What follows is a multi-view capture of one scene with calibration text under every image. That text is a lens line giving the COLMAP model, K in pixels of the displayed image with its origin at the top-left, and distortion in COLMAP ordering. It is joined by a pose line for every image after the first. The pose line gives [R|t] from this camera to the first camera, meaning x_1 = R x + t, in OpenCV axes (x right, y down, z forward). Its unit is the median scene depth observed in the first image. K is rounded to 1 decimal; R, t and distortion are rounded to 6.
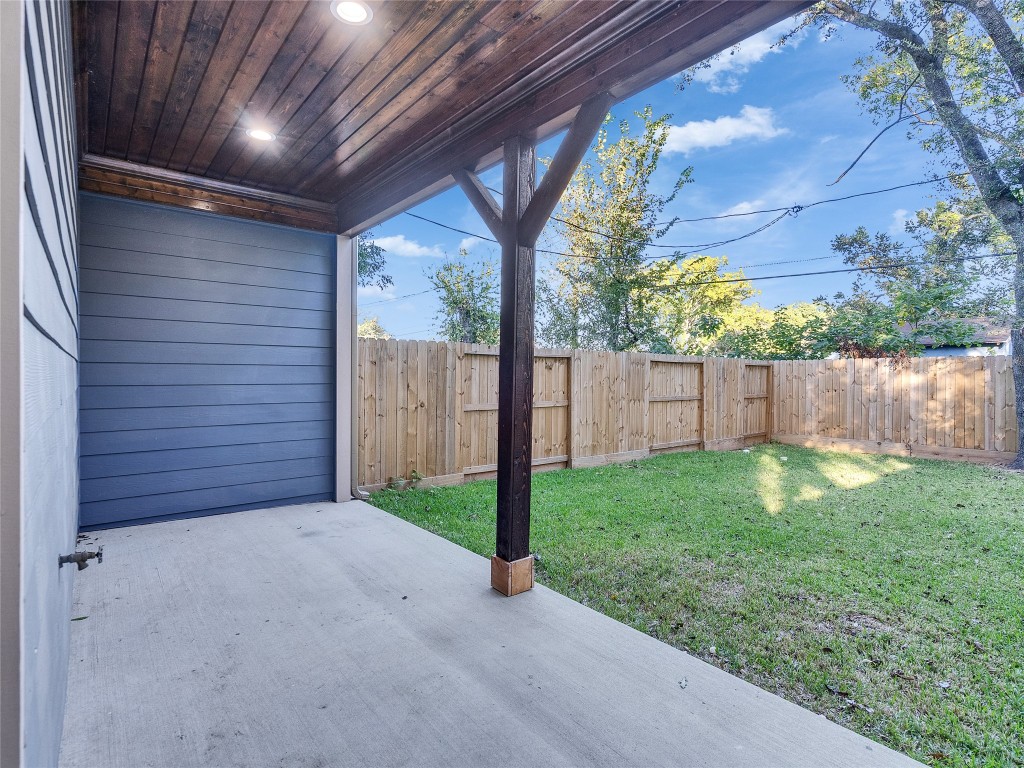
lens RADIAL K [[521.7, 0, 503.5], [0, 521.7, 381.7], [0, 0, 1]] dist [-0.004037, 0.001732]
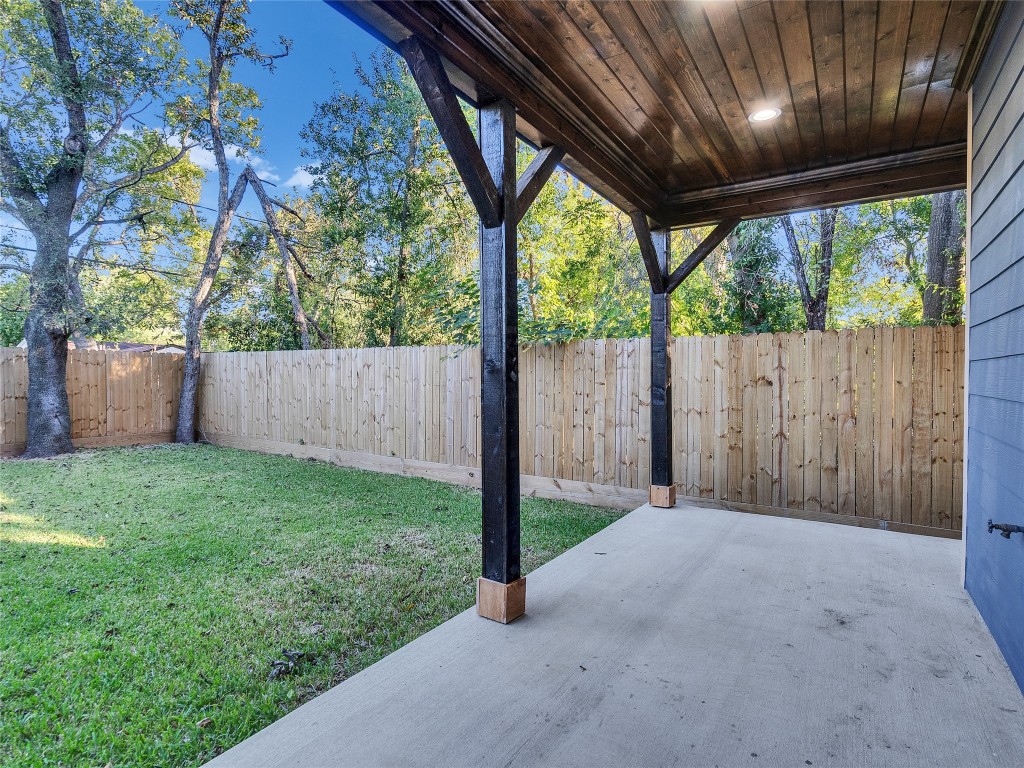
lens RADIAL K [[521.7, 0, 503.5], [0, 521.7, 381.7], [0, 0, 1]] dist [-0.004037, 0.001732]
pose [[-0.297630, -0.019218, 0.954488, -0.956906], [0.003395, 0.999770, 0.021188, -0.016981], [-0.954675, 0.009547, -0.297496, 1.468386]]
